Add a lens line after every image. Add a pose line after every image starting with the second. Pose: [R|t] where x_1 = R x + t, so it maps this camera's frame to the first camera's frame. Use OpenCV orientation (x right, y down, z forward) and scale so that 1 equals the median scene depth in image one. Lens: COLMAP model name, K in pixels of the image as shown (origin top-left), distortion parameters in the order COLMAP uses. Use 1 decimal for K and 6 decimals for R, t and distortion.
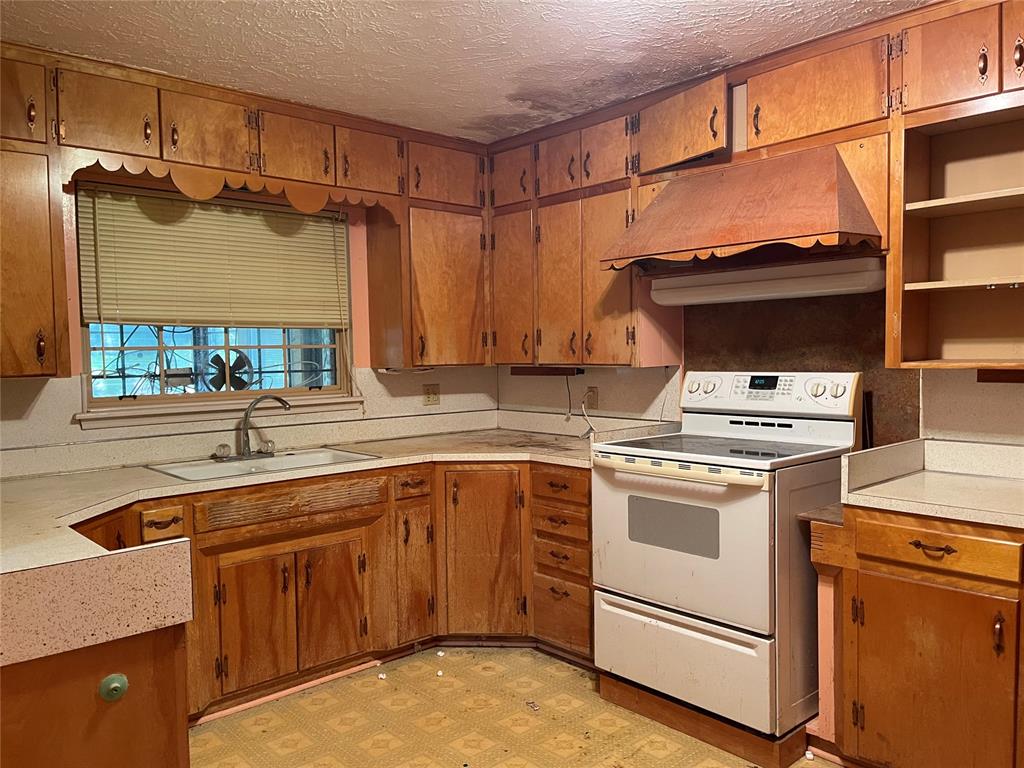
lens RADIAL K [[772.8, 0, 512.0], [0, 772.8, 384.0], [0, 0, 1]] dist [0.008433, 0.002571]
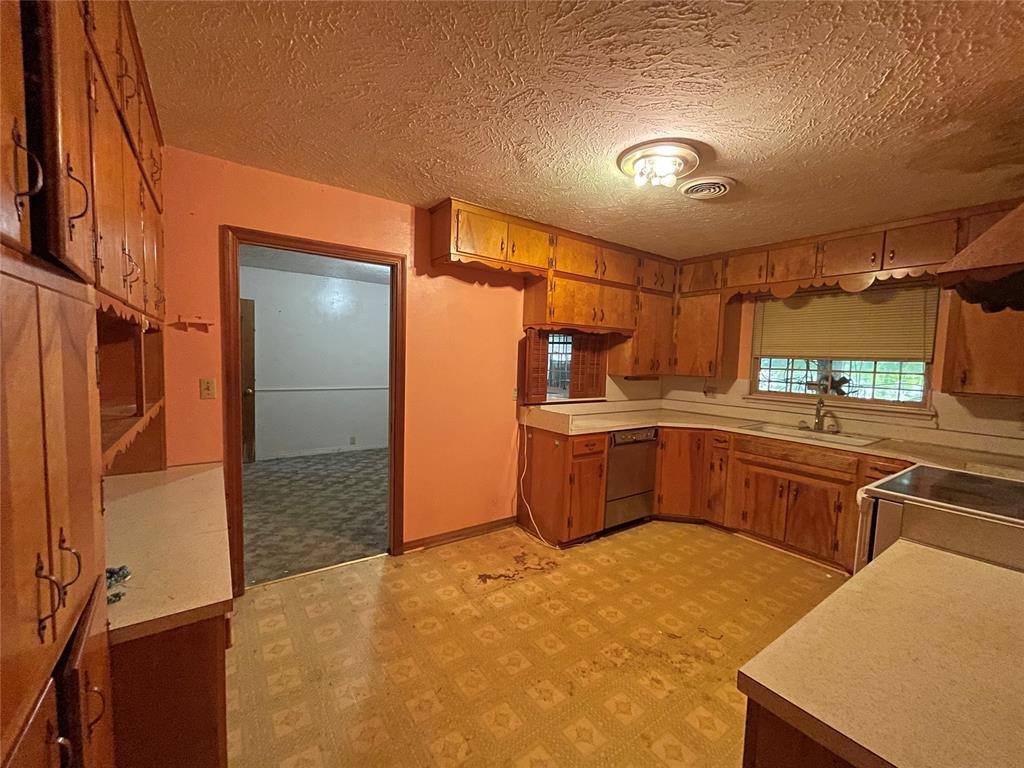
lens RADIAL K [[416.7, 0, 512.0], [0, 416.7, 384.0], [0, 0, 1]] dist [-0.010410, 0.004695]
pose [[-0.119338, 0.075394, -0.989987, 0.749166], [-0.073909, 0.993672, 0.084584, -0.048587], [0.990099, 0.083263, -0.113011, 0.406596]]
